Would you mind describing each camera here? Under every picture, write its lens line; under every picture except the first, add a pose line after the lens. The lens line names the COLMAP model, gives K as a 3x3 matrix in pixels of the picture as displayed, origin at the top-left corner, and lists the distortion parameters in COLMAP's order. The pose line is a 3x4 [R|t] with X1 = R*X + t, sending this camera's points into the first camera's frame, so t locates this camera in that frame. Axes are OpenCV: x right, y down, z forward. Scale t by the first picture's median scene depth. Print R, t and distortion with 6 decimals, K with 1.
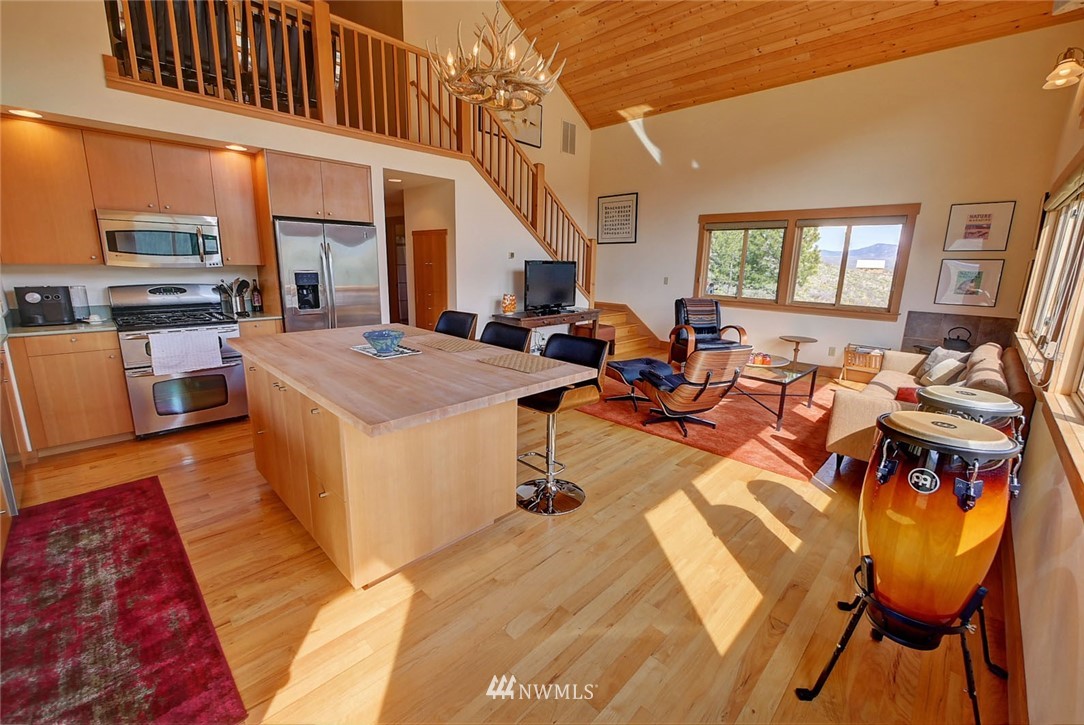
lens RADIAL K [[448.4, 0, 542.4], [0, 448.4, 355.9], [0, 0, 1]] dist [-0.008045, 0.001043]
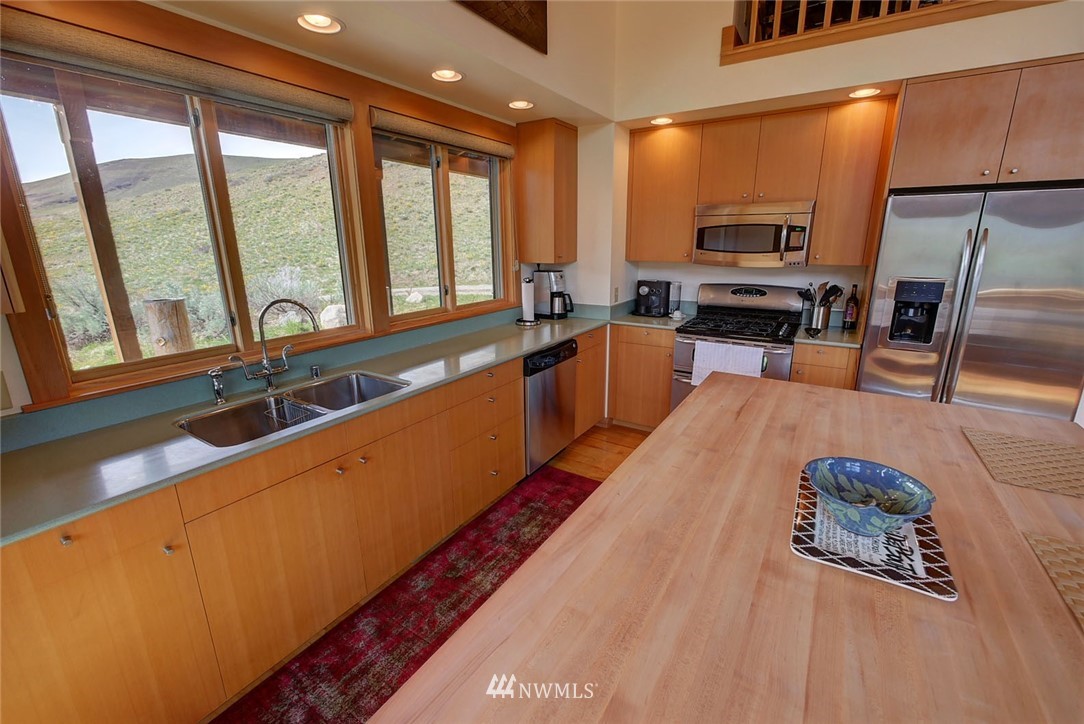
lens RADIAL K [[448.4, 0, 543.1], [0, 448.4, 356.1], [0, 0, 1]] dist [-0.008045, 0.001043]
pose [[0.206294, 0.223351, -0.952658, -0.048678], [-0.191640, 0.963967, 0.184504, -0.101882], [0.959540, 0.144506, 0.241664, 0.385908]]
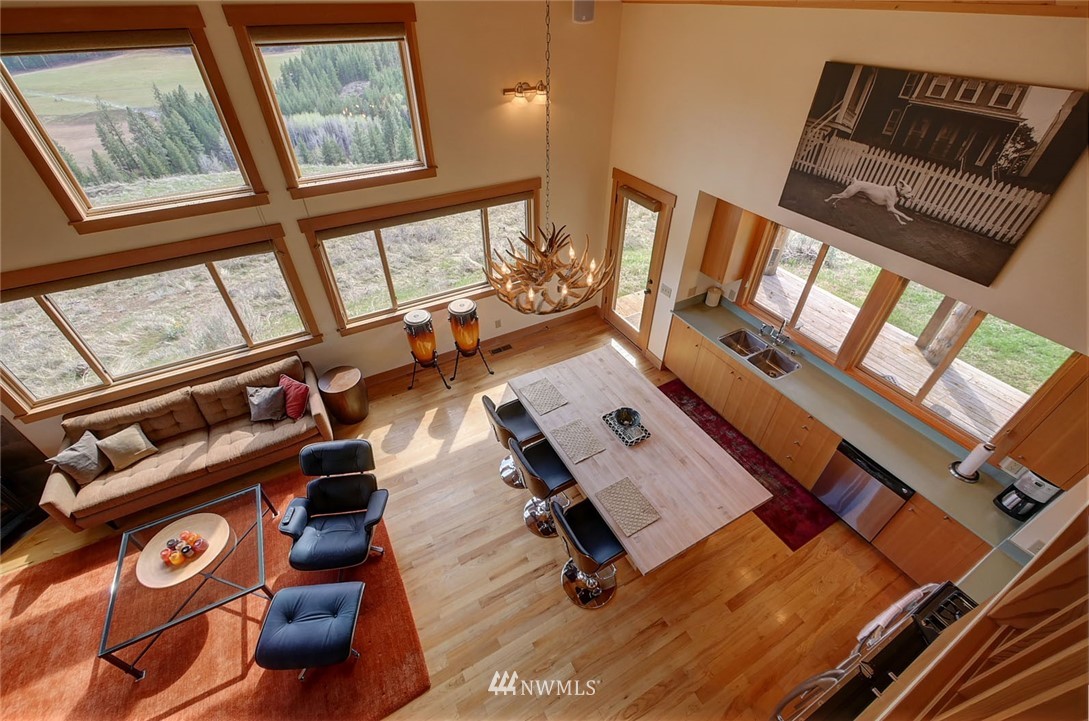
lens RADIAL K [[448.7, 0, 546.9], [0, 448.7, 355.2], [0, 0, 1]] dist [-0.009353, 0.001587]
pose [[-0.957367, -0.198615, 0.209760, -0.219588], [0.038789, 0.631171, 0.774673, -0.812607], [-0.286257, 0.749783, -0.596559, 1.092891]]
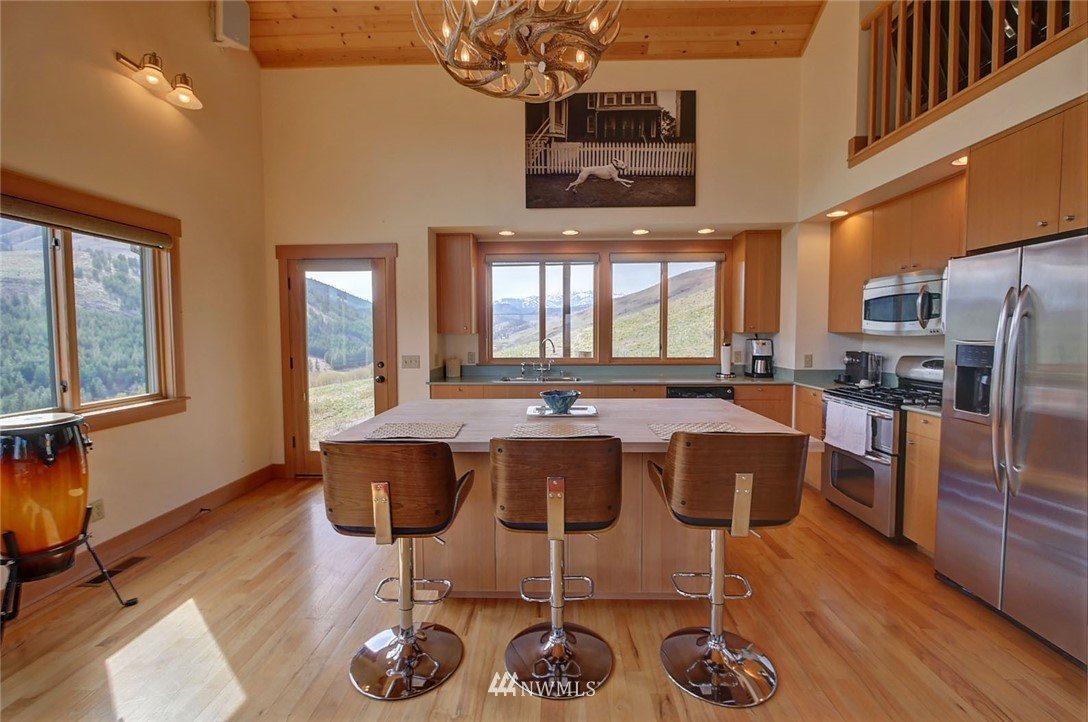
lens RADIAL K [[448.3, 0, 545.2], [0, 448.3, 354.6], [0, 0, 1]] dist [-0.009353, 0.001587]
pose [[-0.731798, 0.016695, -0.681317, 0.209318], [-0.151133, 0.970834, 0.186120, -0.188960], [0.664553, 0.239172, -0.707931, 0.999052]]
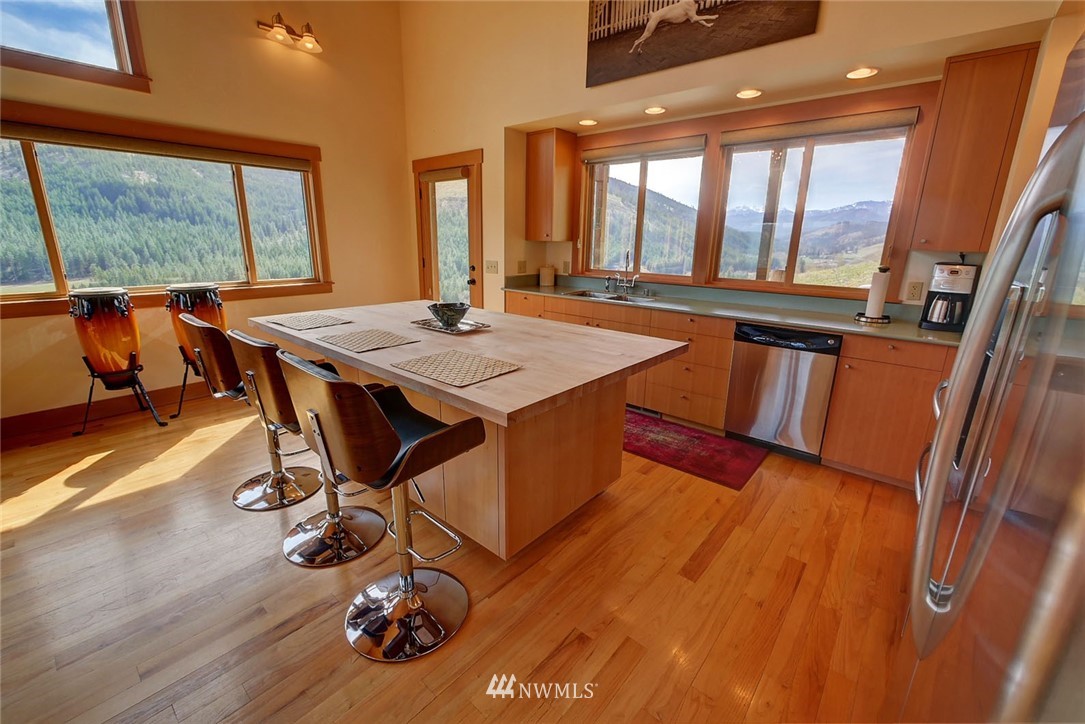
lens RADIAL K [[448.8, 0, 544.5], [0, 448.8, 356.0], [0, 0, 1]] dist [-0.008045, 0.001043]
pose [[-0.996958, -0.020079, -0.075312, -0.286978], [-0.051571, 0.894440, 0.444204, -0.230874], [0.058443, 0.446737, -0.892755, 1.138425]]
